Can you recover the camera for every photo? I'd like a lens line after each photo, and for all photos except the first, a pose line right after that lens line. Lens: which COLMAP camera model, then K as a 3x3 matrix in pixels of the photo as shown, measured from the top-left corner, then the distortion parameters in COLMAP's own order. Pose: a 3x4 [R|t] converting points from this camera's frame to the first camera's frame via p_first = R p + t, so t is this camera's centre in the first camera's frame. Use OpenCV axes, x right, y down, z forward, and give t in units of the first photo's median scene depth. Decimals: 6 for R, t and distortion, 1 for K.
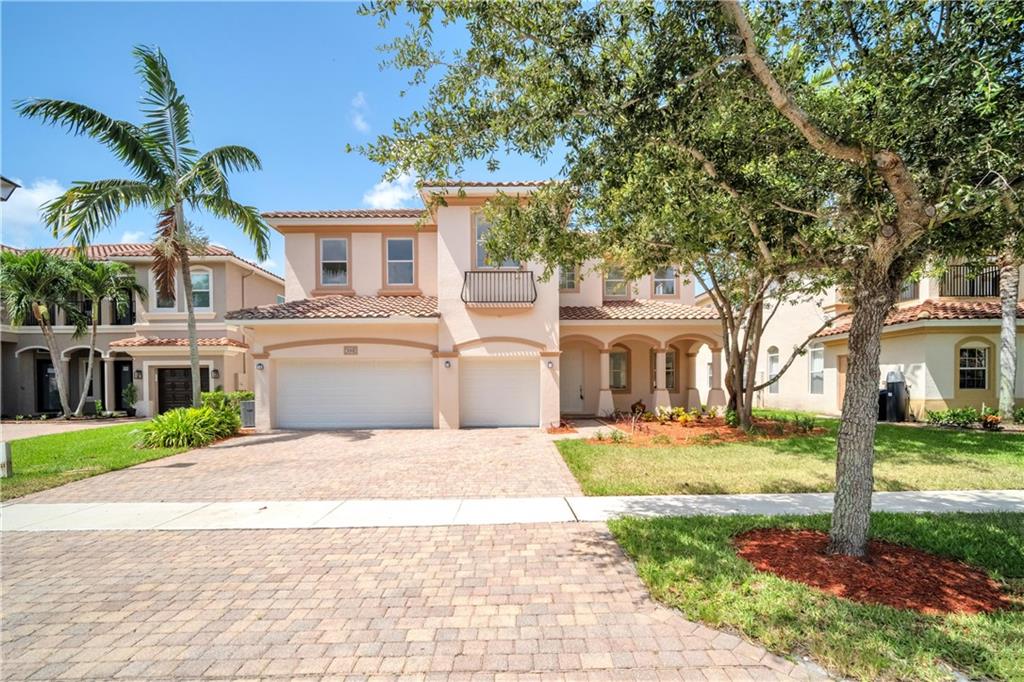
lens RADIAL K [[458.0, 0, 511.8], [0, 458.0, 392.3], [0, 0, 1]] dist [-0.002516, -0.000114]
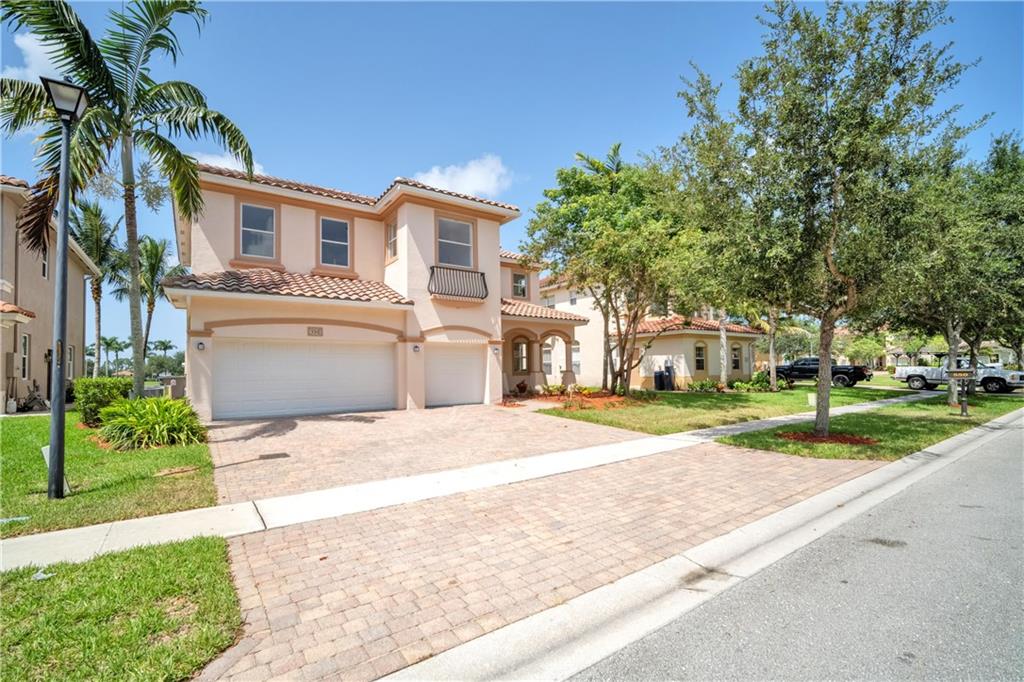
lens RADIAL K [[452.0, 0, 523.0], [0, 452.0, 351.3], [0, 0, 1]] dist [-0.002609, 0.000188]
pose [[0.815471, 0.020832, 0.578423, -0.543907], [0.013317, 0.998412, -0.054733, 0.006324], [-0.578644, 0.052336, 0.813899, -0.008897]]
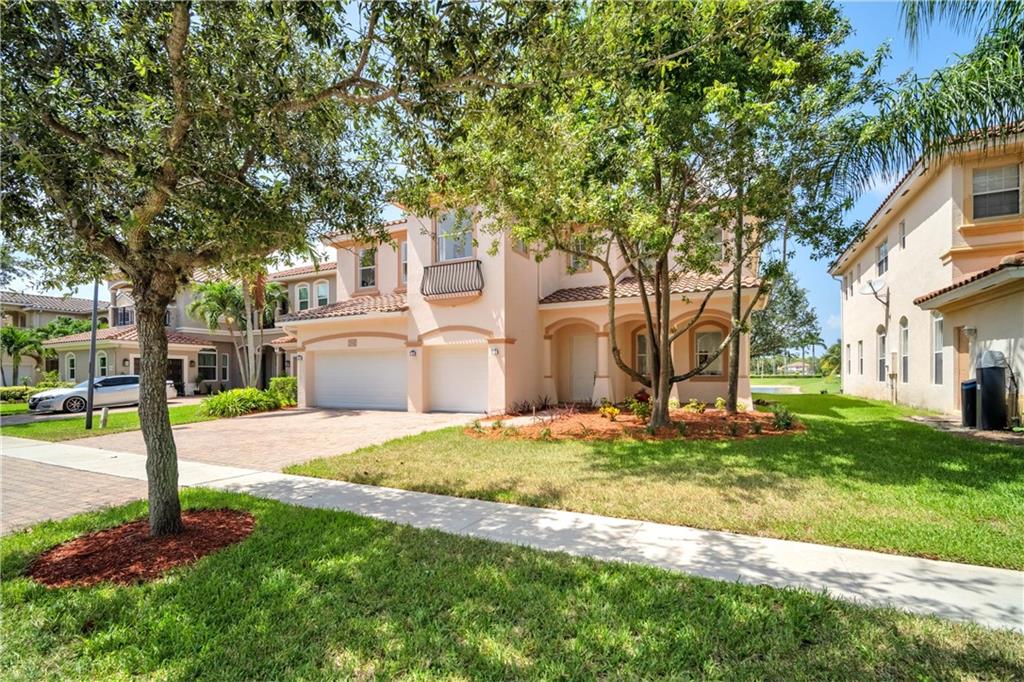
lens RADIAL K [[469.4, 0, 511.4], [0, 469.4, 376.6], [0, 0, 1]] dist [-0.000044, 0.000126]
pose [[0.879859, 0.005426, -0.475204, 0.593468], [-0.006149, 0.999981, 0.000033, -0.006471], [0.475195, 0.002893, 0.879876, 0.123760]]
